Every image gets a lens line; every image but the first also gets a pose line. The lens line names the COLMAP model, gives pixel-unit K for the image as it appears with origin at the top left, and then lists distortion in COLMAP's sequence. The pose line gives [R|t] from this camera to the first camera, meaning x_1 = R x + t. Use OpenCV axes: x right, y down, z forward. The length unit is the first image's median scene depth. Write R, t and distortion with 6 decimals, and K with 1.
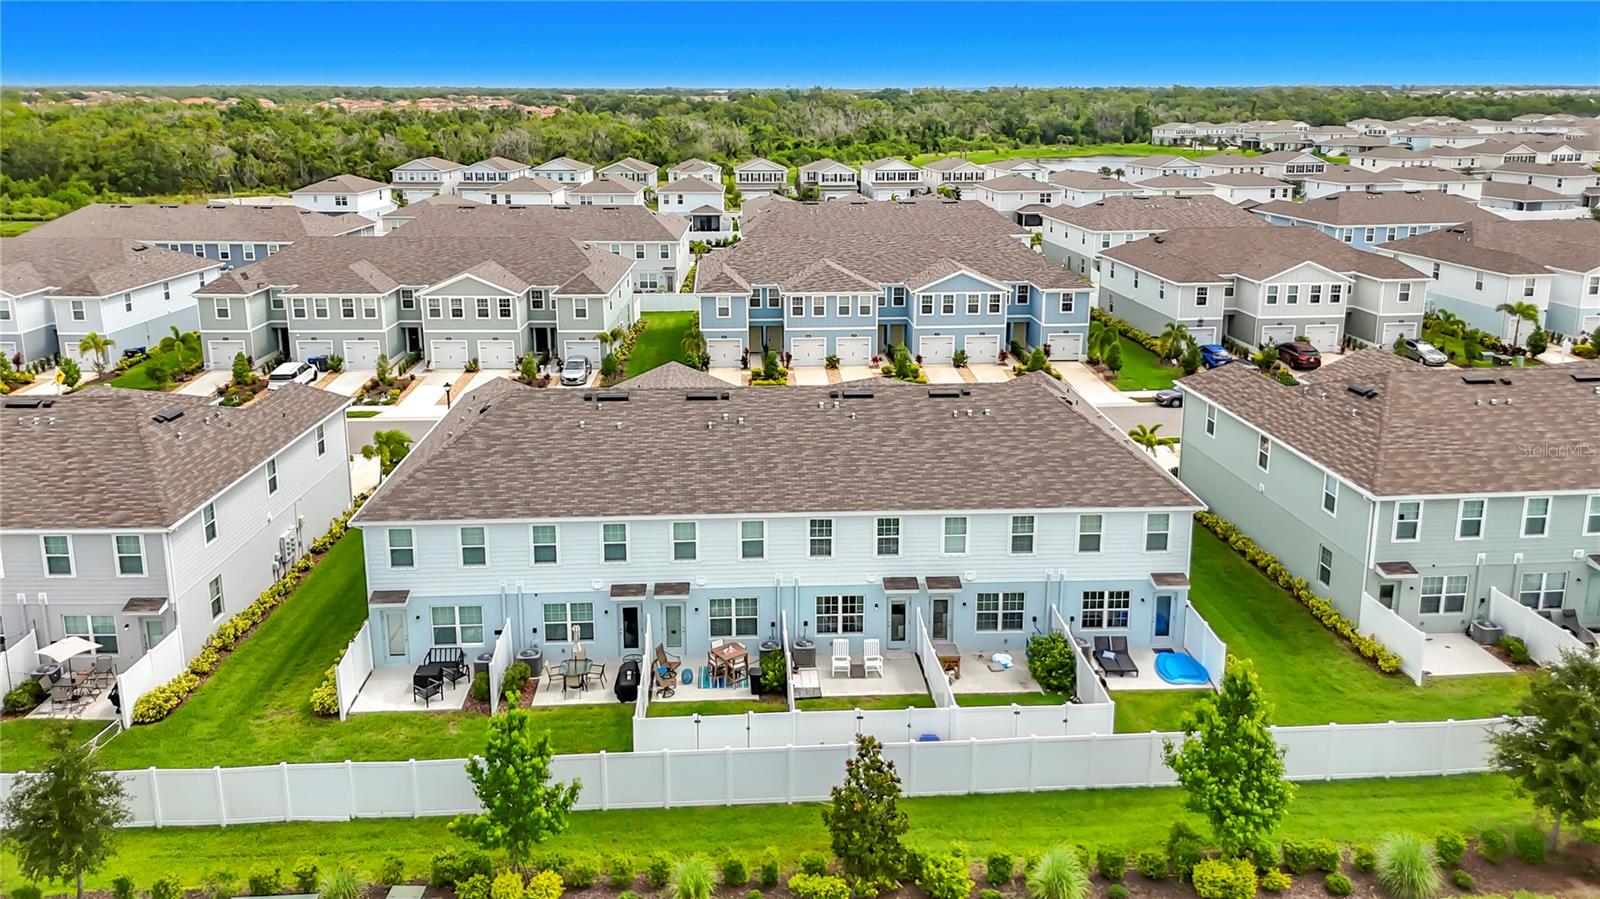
lens RADIAL K [[1308.1, 0, 800.0], [0, 1308.1, 449.5], [0, 0, 1]] dist [0.111893, -0.205640]
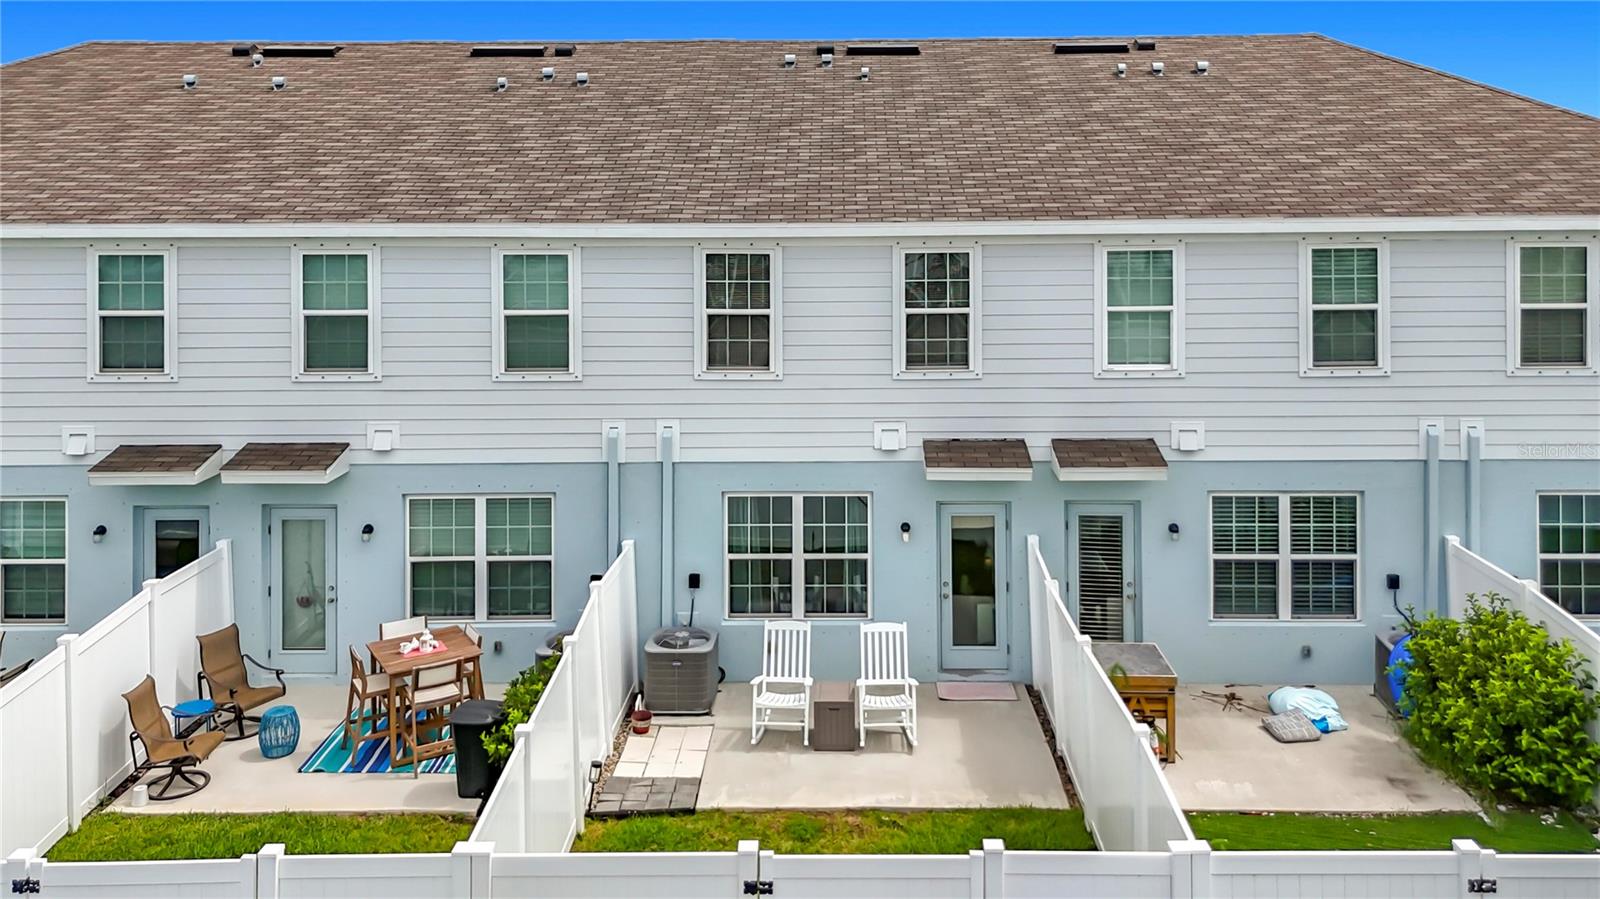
lens RADIAL K [[1313.7, 0, 836.0], [0, 1313.7, 251.9], [0, 0, 1]] dist [0.019903, 0.003115]
pose [[0.997288, -0.001494, -0.073589, 0.065209], [-0.016840, 0.968642, -0.247890, 0.134339], [0.071652, 0.248456, 0.965989, 0.658585]]
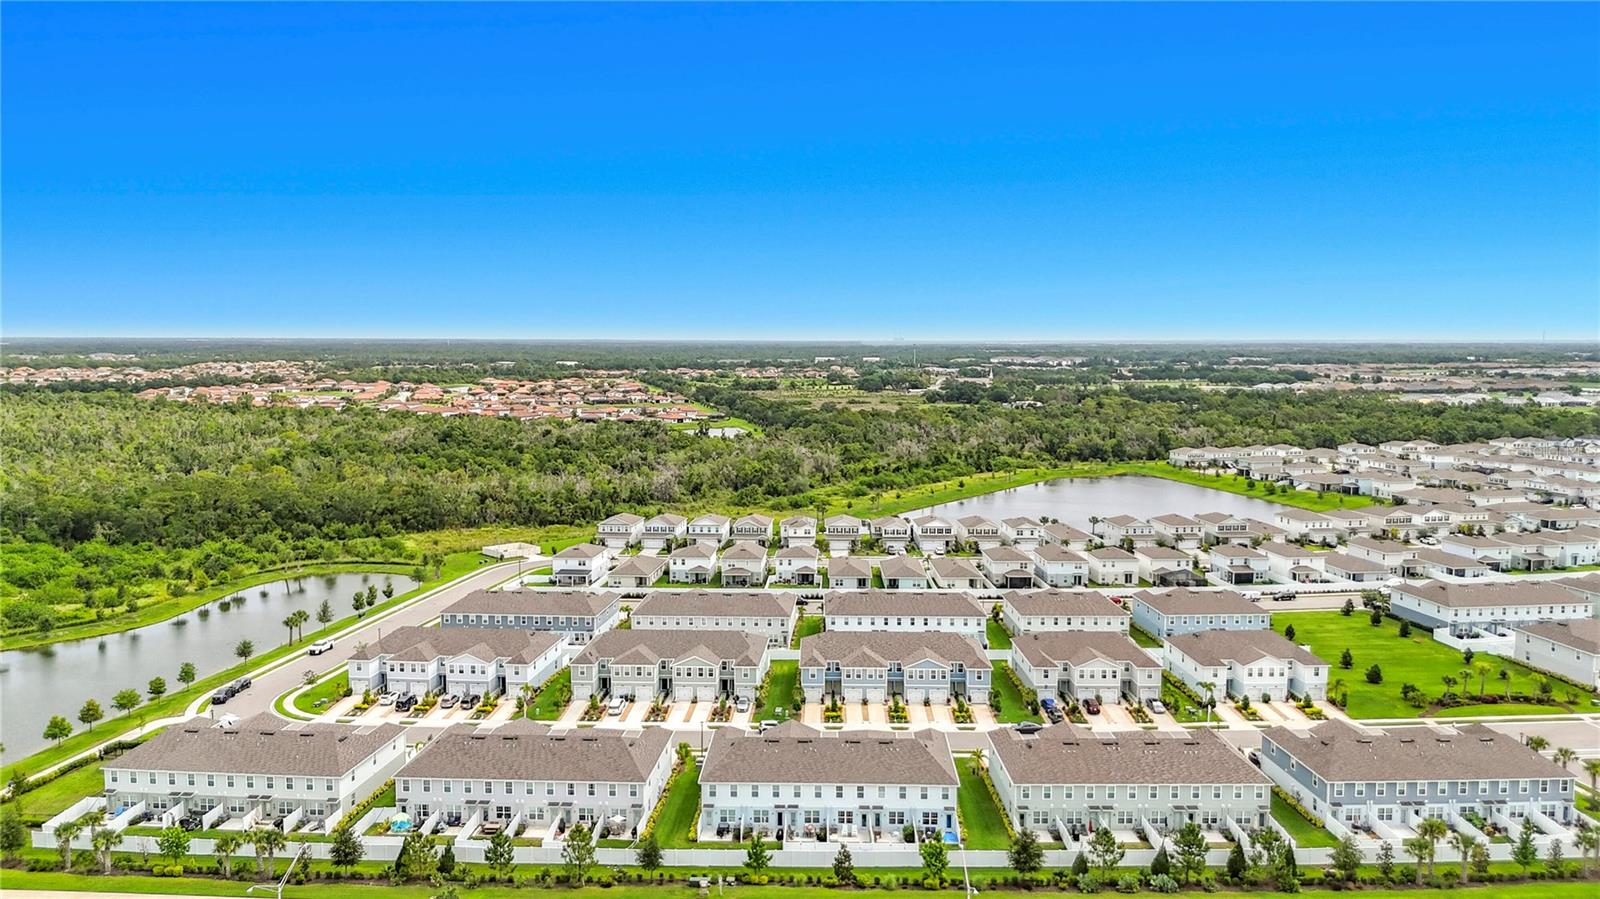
lens RADIAL K [[1308.1, 0, 800.0], [0, 1308.1, 449.5], [0, 0, 1]] dist [0.111893, -0.205640]
pose [[0.997204, 0.012387, -0.073698, 0.144796], [-0.025327, 0.983824, -0.177338, -0.181182], [0.070309, 0.178709, 0.981387, -2.295667]]
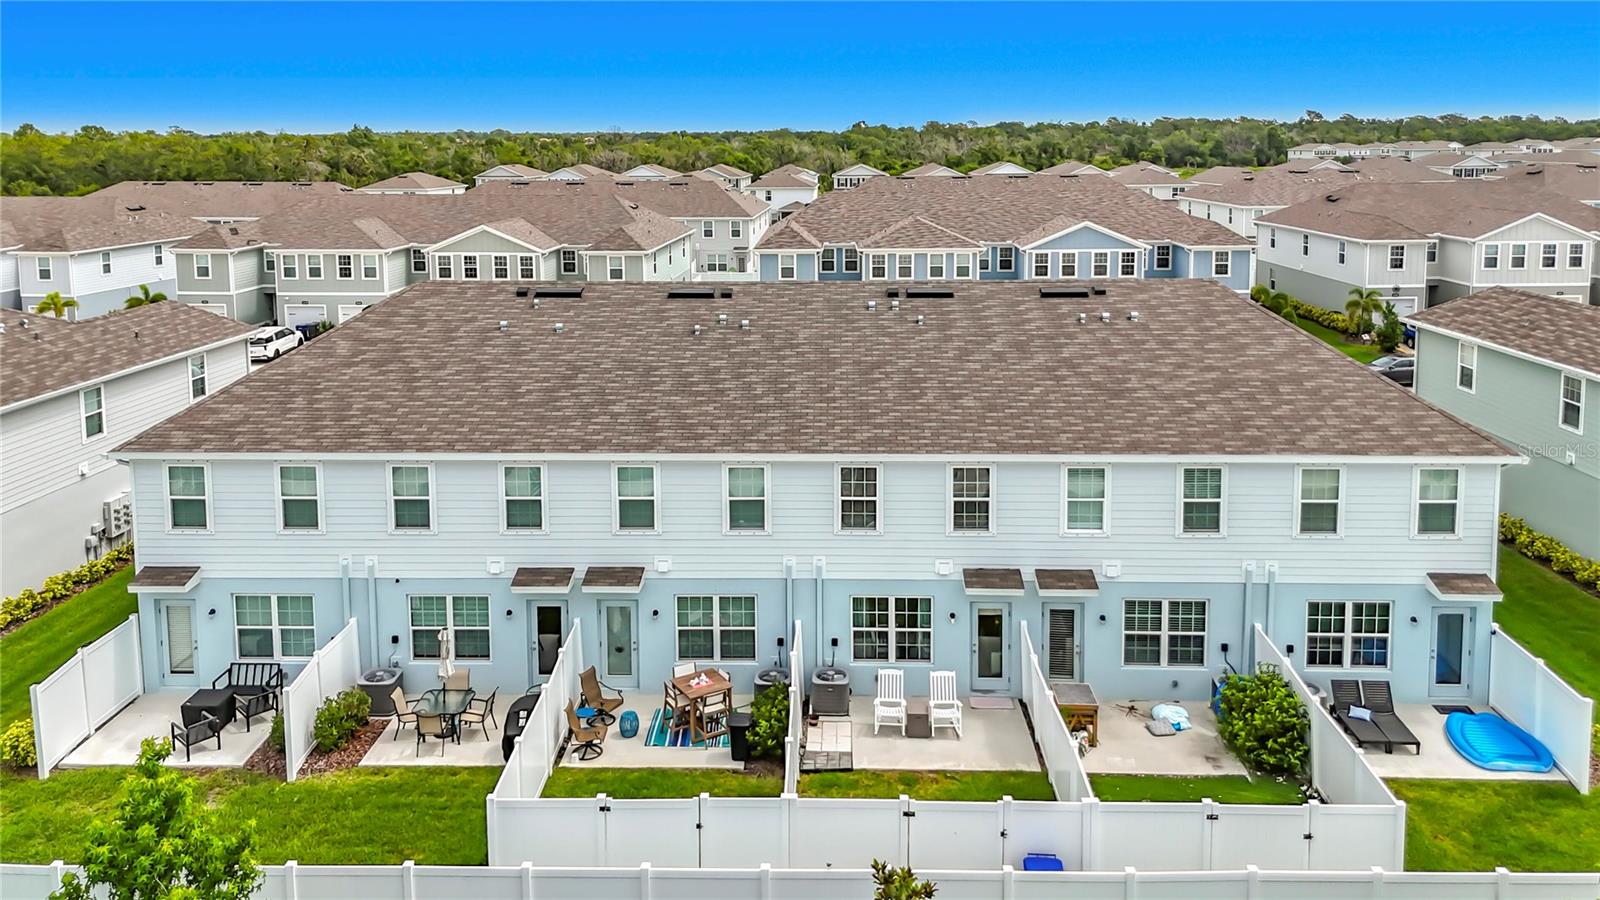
lens RADIAL K [[1252.4, 0, 773.8], [0, 1252.4, 363.3], [0, 0, 1]] dist [0.061590, -0.077473]
pose [[0.993074, 0.002861, -0.117460, 0.044119], [-0.016282, 0.993409, -0.113458, 0.070690], [0.116361, 0.114584, 0.986575, 0.406810]]
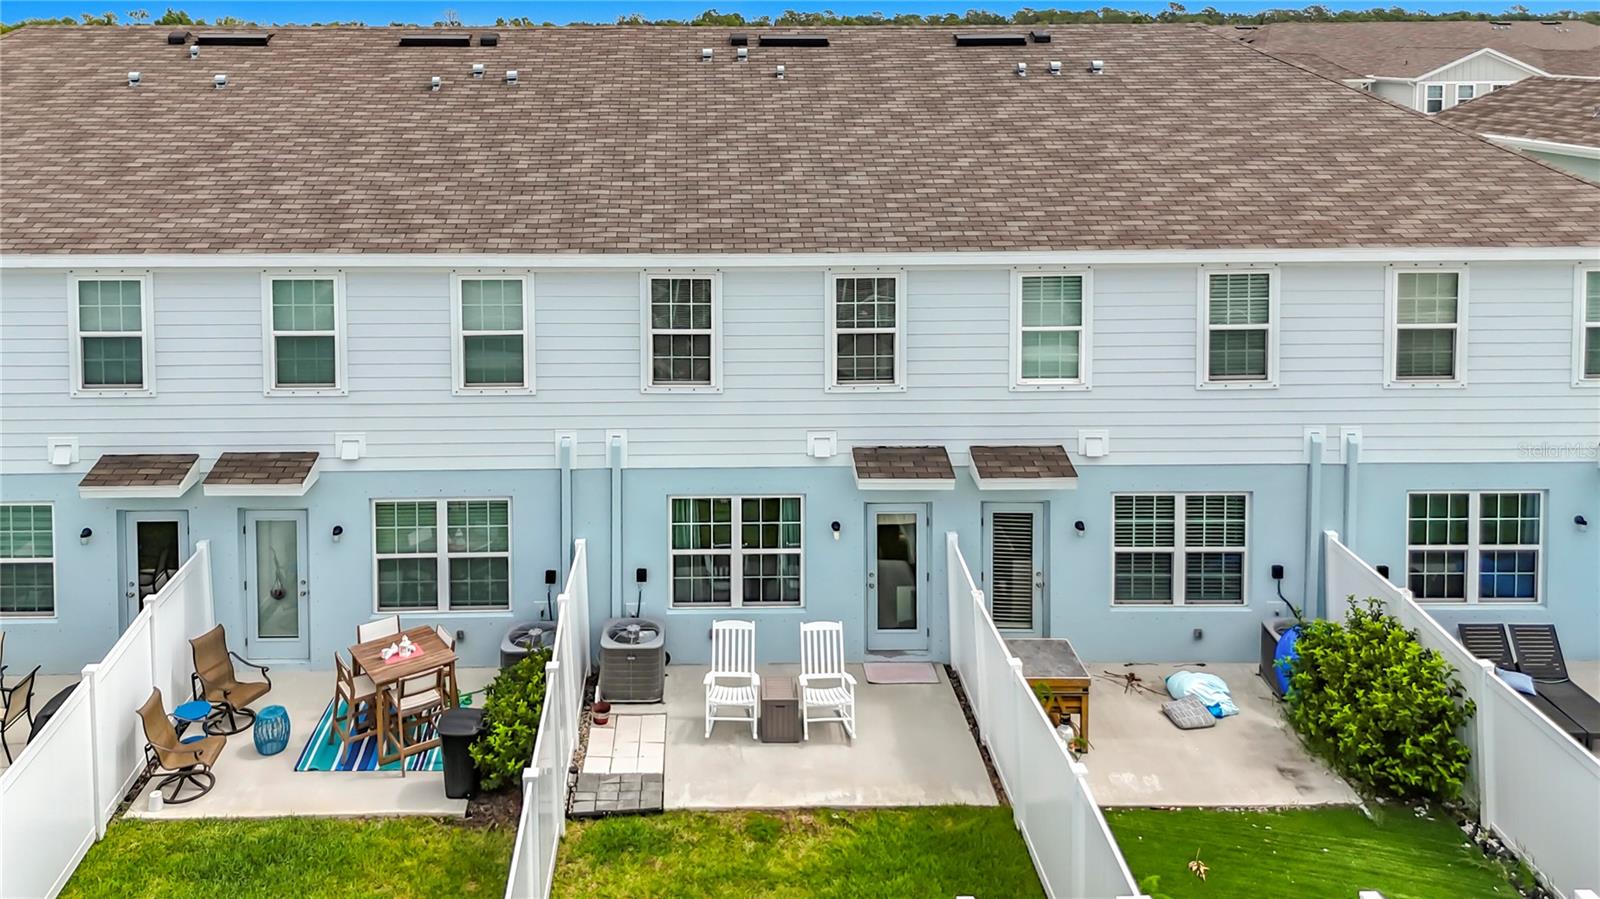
lens RADIAL K [[1294.2, 0, 716.5], [0, 1294.2, 168.6], [0, 0, 1]] dist [0.018508, 0.006372]
pose [[0.998849, -0.002693, -0.047889, 0.042627], [-0.006717, 0.980729, -0.195260, 0.092159], [0.047492, 0.195357, 0.979582, 0.626719]]
